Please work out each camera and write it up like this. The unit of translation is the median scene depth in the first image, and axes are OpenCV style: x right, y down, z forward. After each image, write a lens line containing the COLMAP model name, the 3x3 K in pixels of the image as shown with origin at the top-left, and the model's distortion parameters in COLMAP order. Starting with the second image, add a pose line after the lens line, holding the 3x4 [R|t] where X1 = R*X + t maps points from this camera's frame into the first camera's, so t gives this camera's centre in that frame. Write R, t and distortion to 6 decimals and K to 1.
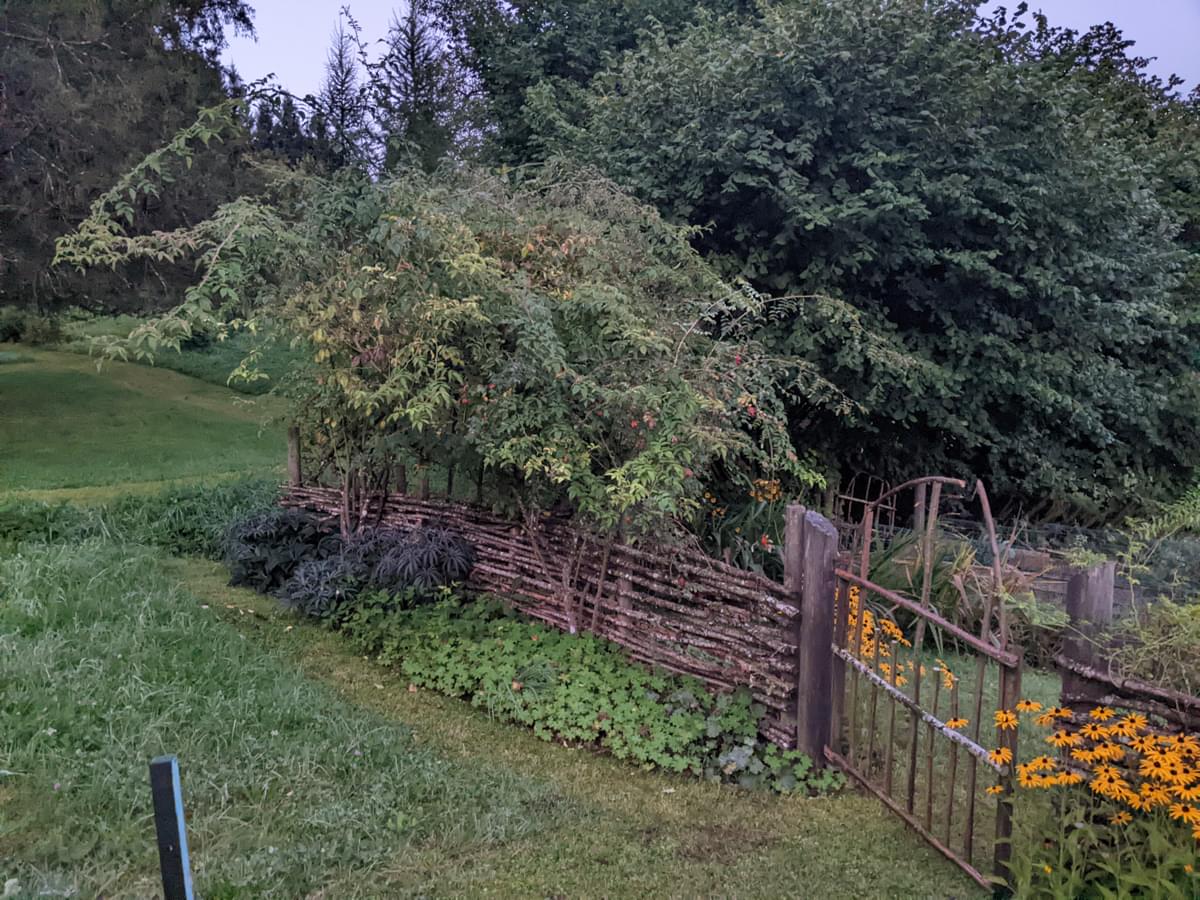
lens RADIAL K [[937.2, 0, 595.9], [0, 937.2, 477.4], [0, 0, 1]] dist [0.068390, -0.111906]
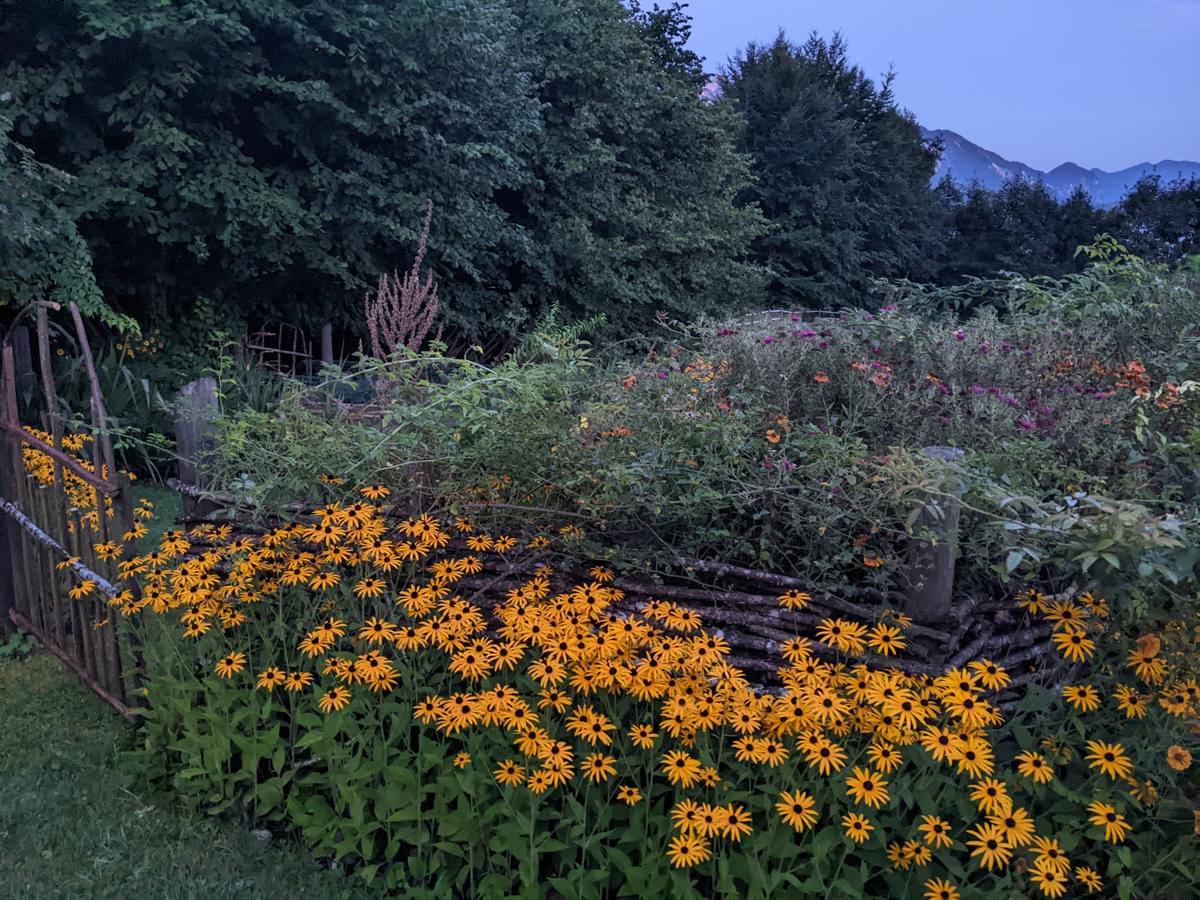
lens RADIAL K [[939.5, 0, 577.5], [0, 939.5, 452.9], [0, 0, 1]] dist [0.075923, -0.126597]
pose [[0.888466, -0.108579, 0.445914, 0.164912], [0.052390, 0.989254, 0.136496, 0.018958], [-0.455943, -0.097911, 0.884607, -0.023240]]
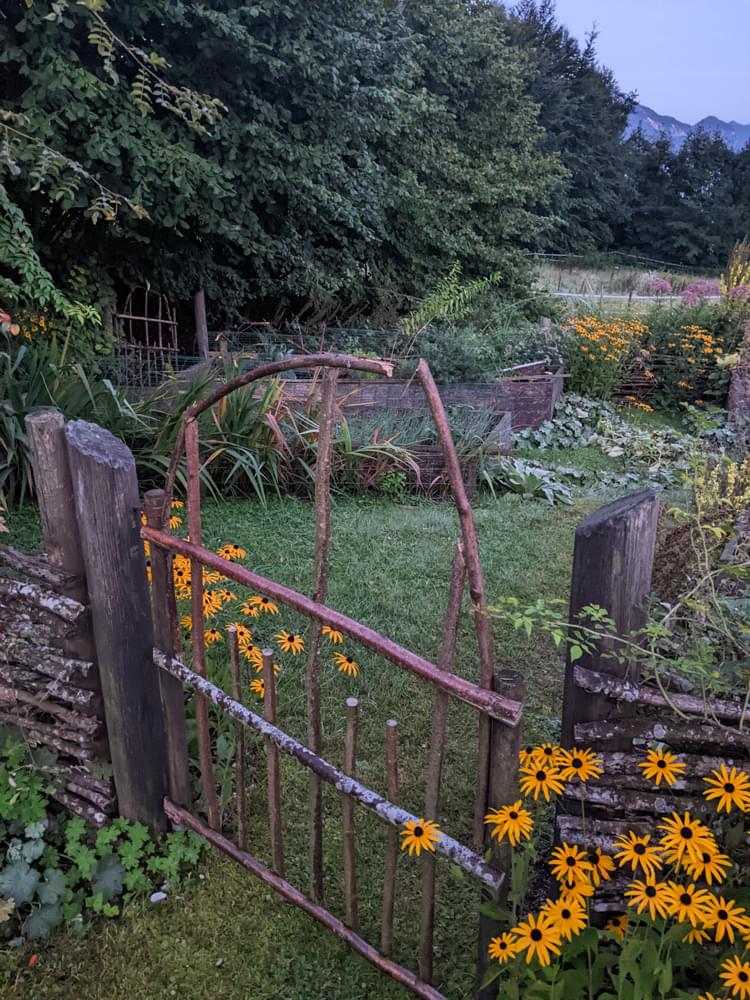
lens RADIAL K [[781.0, 0, 353.5], [0, 781.0, 492.7], [0, 0, 1]] dist [0.068390, -0.111906]
pose [[0.854662, -0.208579, 0.475444, 0.071996], [0.078066, 0.956969, 0.279494, -0.017336], [-0.513281, -0.201757, 0.834168, 0.273045]]
